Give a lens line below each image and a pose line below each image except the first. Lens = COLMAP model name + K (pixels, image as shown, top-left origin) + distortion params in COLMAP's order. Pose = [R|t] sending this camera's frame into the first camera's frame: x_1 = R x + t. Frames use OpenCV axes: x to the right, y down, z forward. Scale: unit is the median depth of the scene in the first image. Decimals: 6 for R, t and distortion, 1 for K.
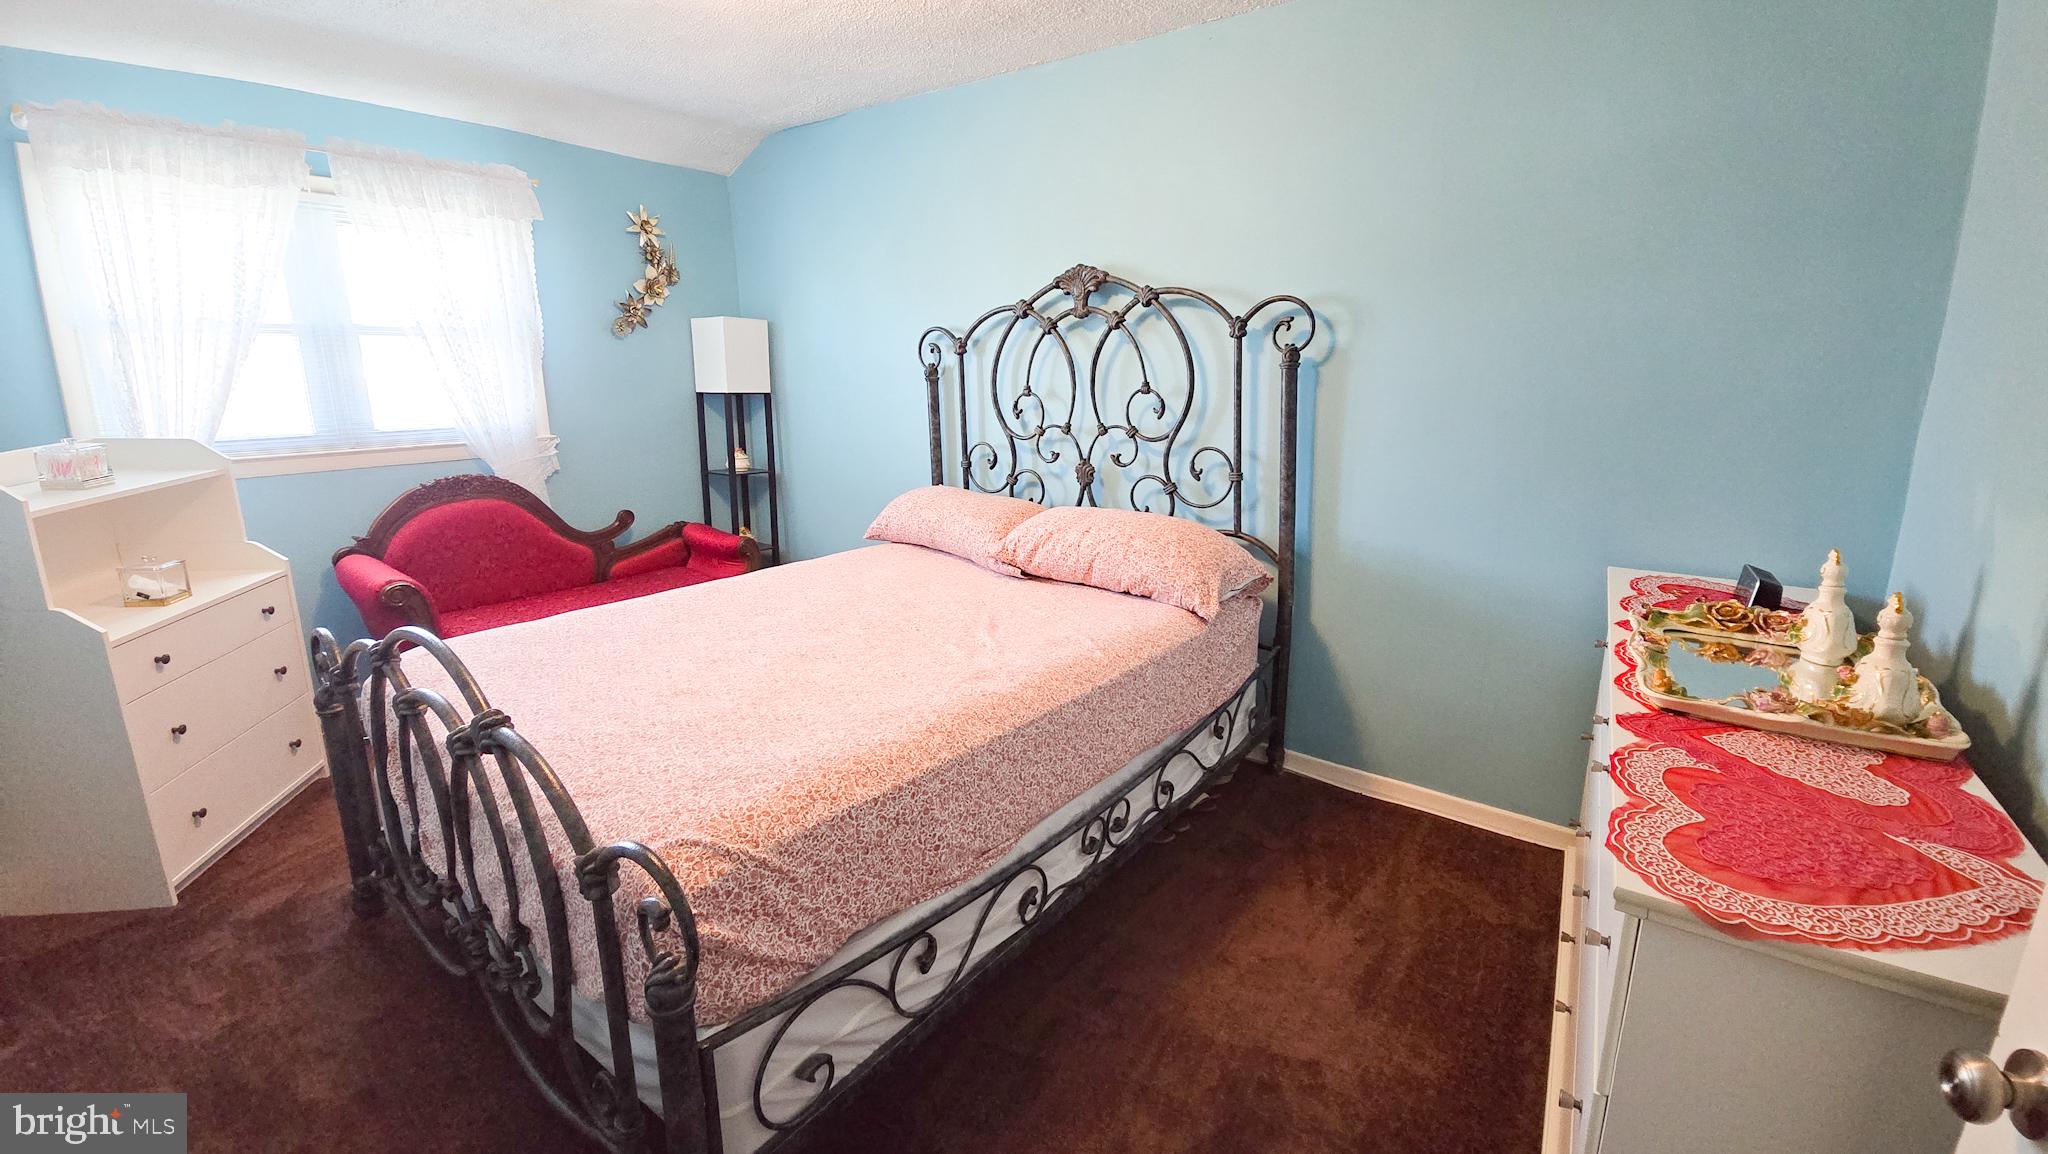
lens RADIAL K [[832.7, 0, 1038.5], [0, 832.7, 544.5], [0, 0, 1]] dist [0.014420, -0.006358]
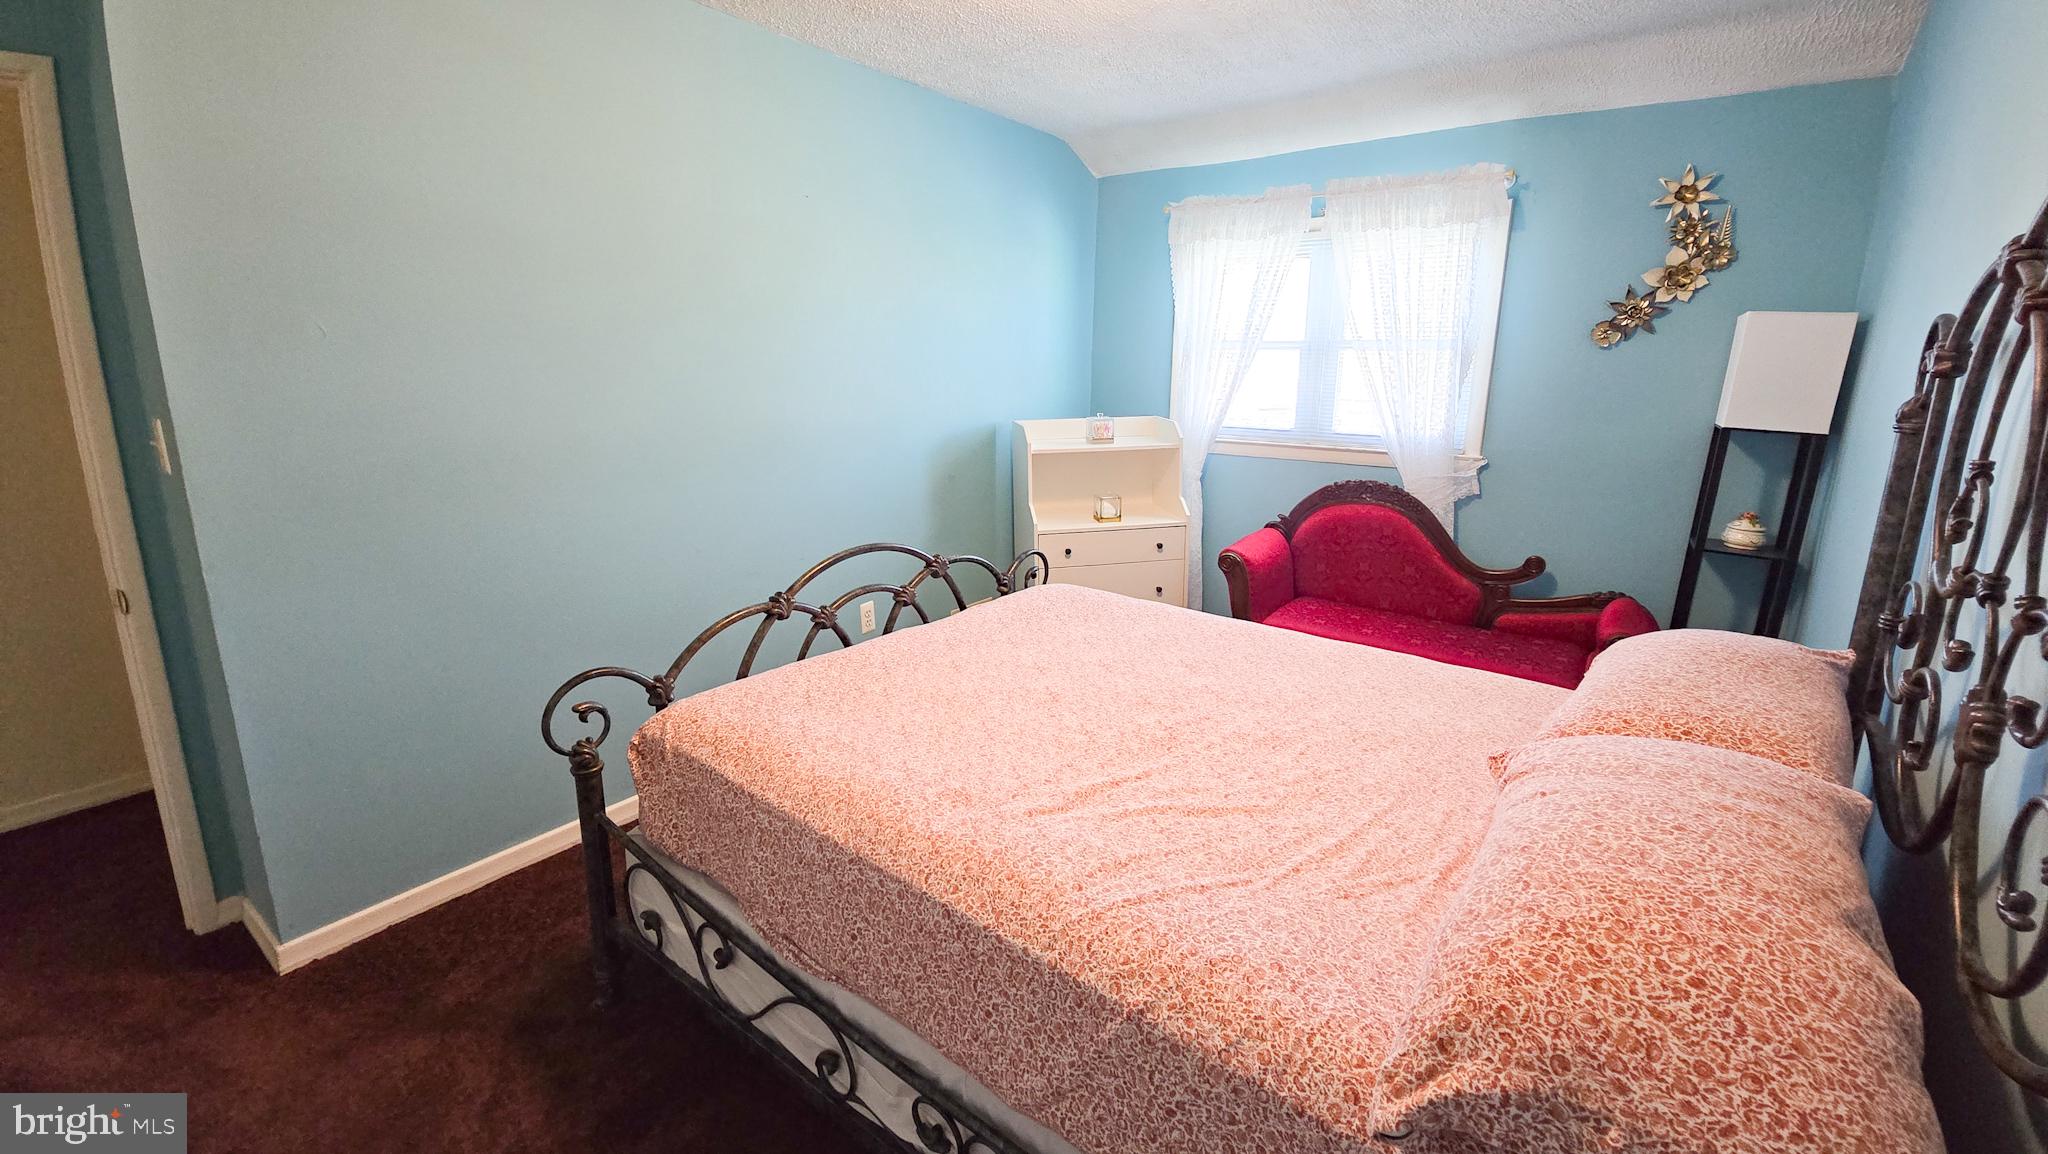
lens RADIAL K [[832.7, 0, 1038.5], [0, 832.7, 544.5], [0, 0, 1]] dist [0.014420, -0.006358]
pose [[0.019978, 0.219784, -0.975344, 0.323832], [-0.231280, 0.950094, 0.209356, -0.122515], [0.972682, 0.221395, 0.069813, 0.509937]]
